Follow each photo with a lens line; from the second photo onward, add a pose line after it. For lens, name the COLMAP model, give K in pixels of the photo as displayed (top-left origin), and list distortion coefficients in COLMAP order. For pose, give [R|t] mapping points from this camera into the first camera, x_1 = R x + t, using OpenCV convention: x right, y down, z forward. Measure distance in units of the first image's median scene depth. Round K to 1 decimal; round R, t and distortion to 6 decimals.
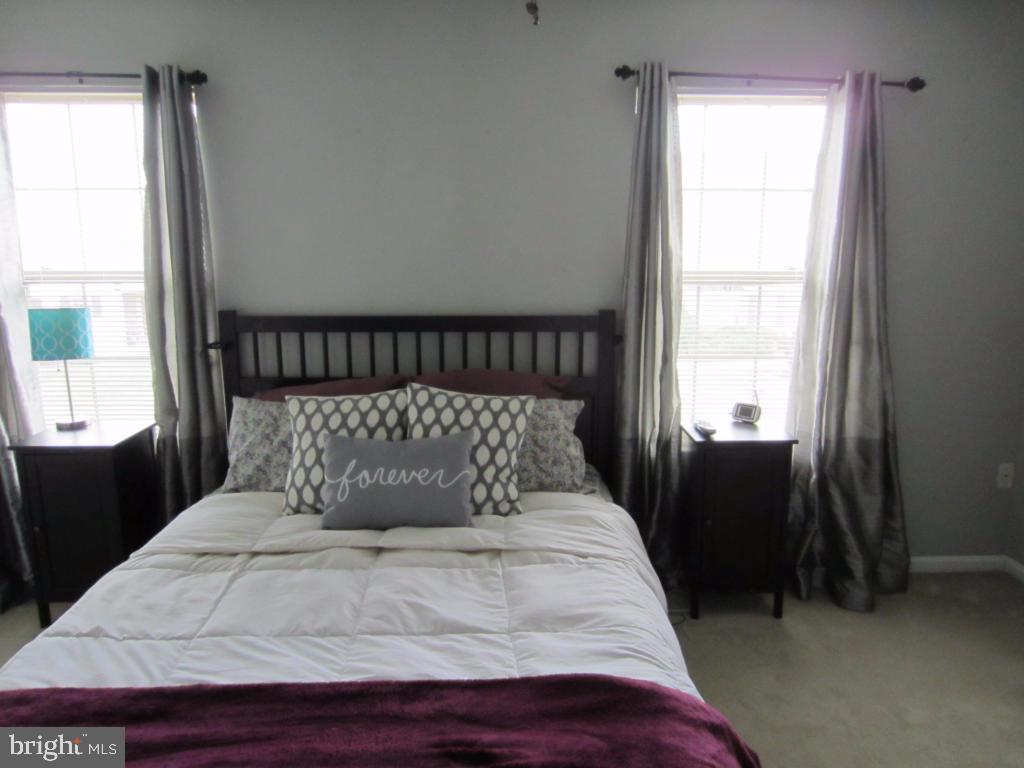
lens RADIAL K [[738.5, 0, 515.6], [0, 738.5, 383.1], [0, 0, 1]] dist [-0.014987, 0.000071]
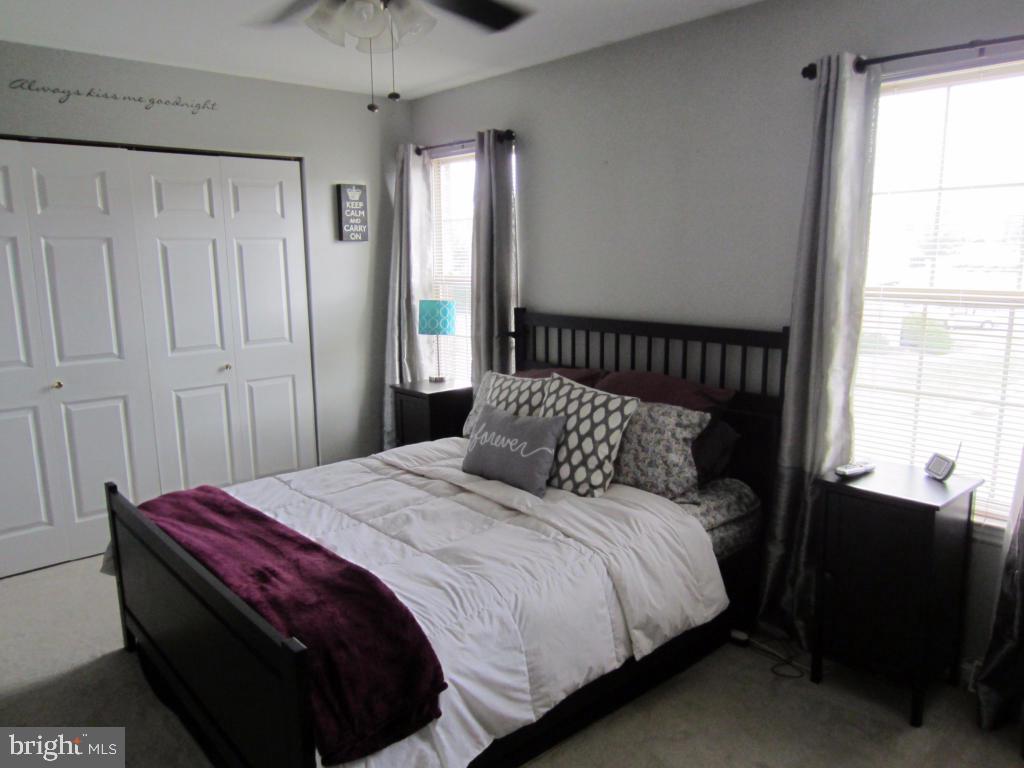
lens RADIAL K [[738.5, 0, 518.5], [0, 738.5, 385.8], [0, 0, 1]] dist [-0.014987, 0.000071]
pose [[0.654333, 0.125922, -0.745648, 0.726610], [-0.130999, 0.990006, 0.052231, -0.034747], [0.744773, 0.063503, 0.664289, 0.154630]]
